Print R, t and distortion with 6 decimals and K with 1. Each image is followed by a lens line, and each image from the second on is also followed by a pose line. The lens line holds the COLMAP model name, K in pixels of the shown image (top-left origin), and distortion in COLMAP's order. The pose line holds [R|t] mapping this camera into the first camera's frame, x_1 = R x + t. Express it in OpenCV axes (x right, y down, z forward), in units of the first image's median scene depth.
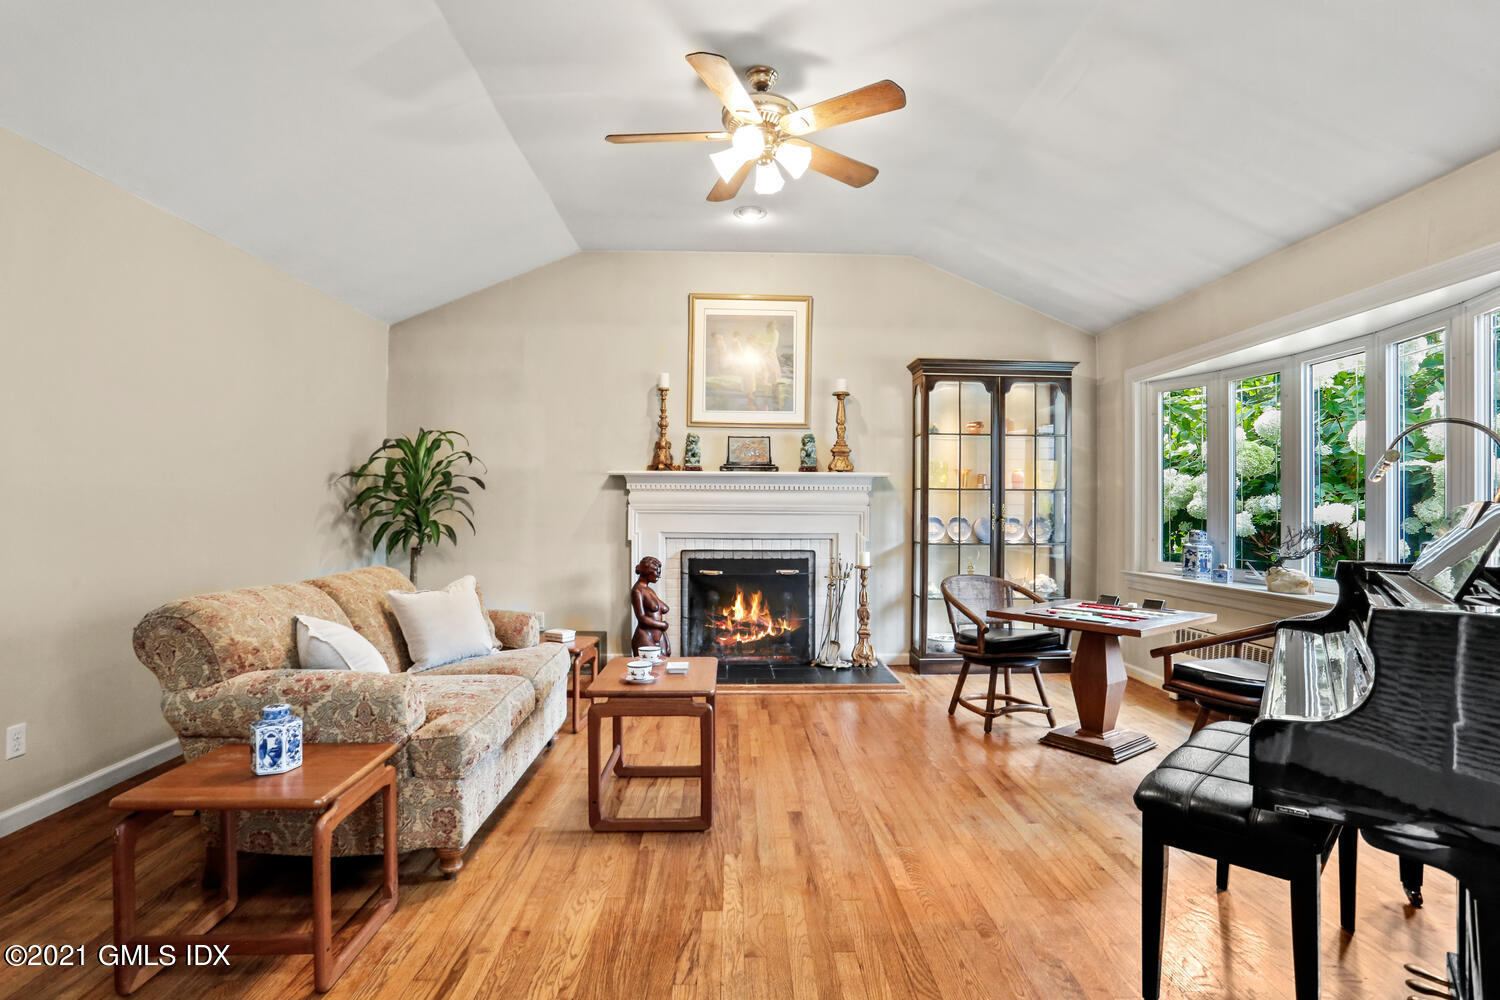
lens RADIAL K [[721.8, 0, 749.6], [0, 721.8, 505.5], [0, 0, 1]] dist [-0.031189, 0.002151]
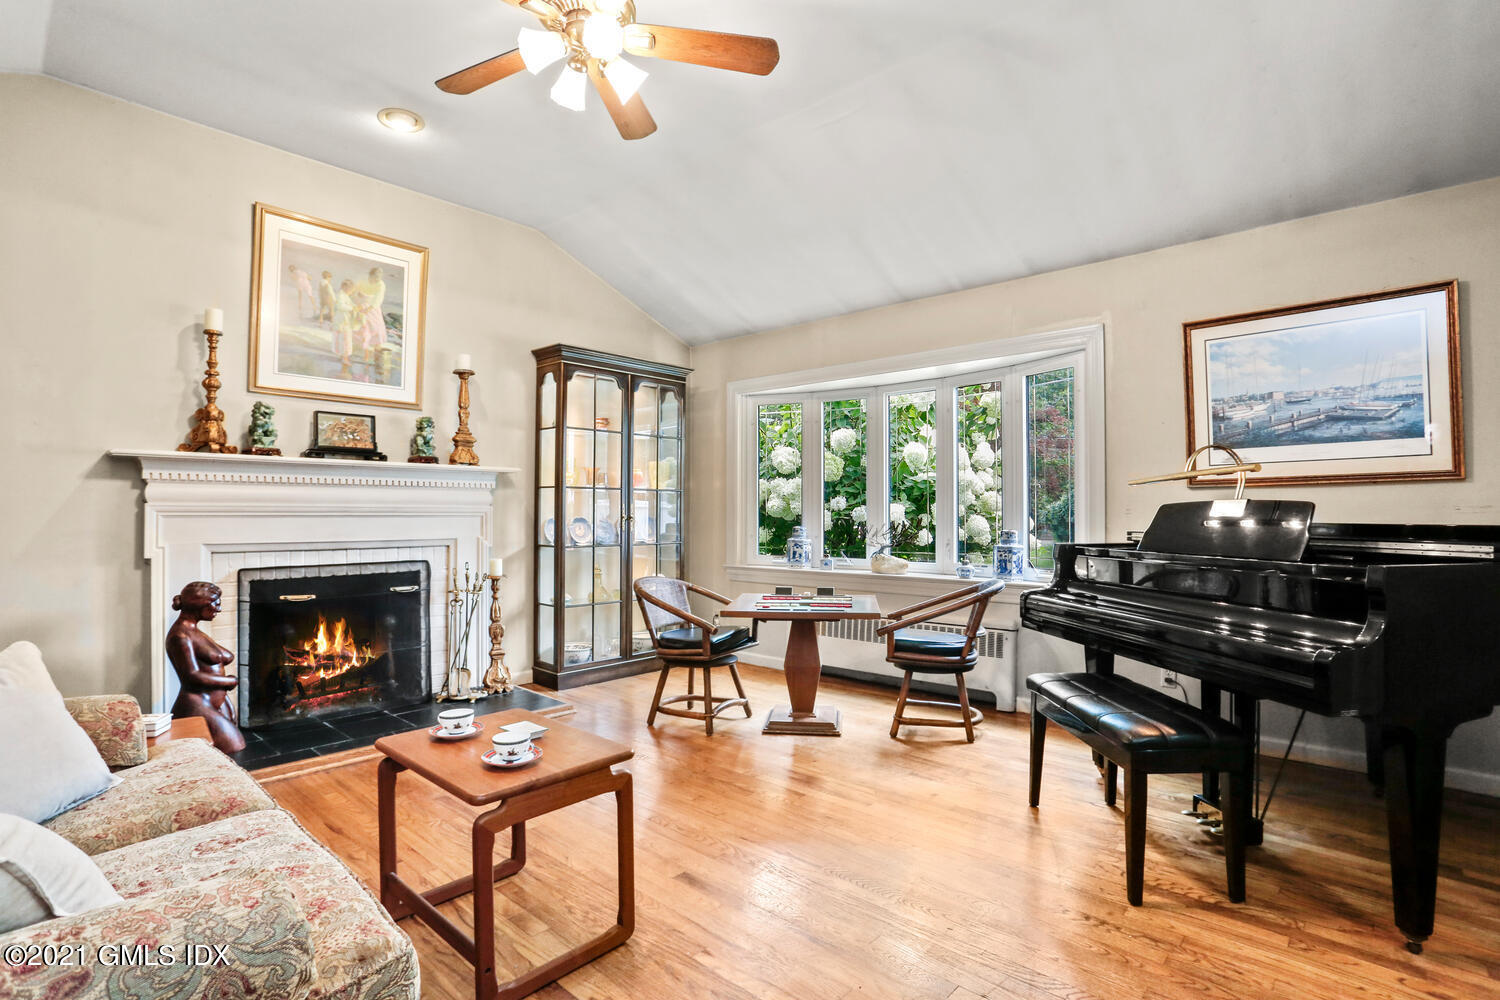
lens RADIAL K [[721.8, 0, 747.2], [0, 721.8, 502.3], [0, 0, 1]] dist [-0.031189, 0.002151]
pose [[0.719094, 0.004021, 0.694901, -0.219512], [0.000714, 0.999978, -0.006525, 0.002585], [-0.694912, 0.005188, 0.719076, 0.172963]]
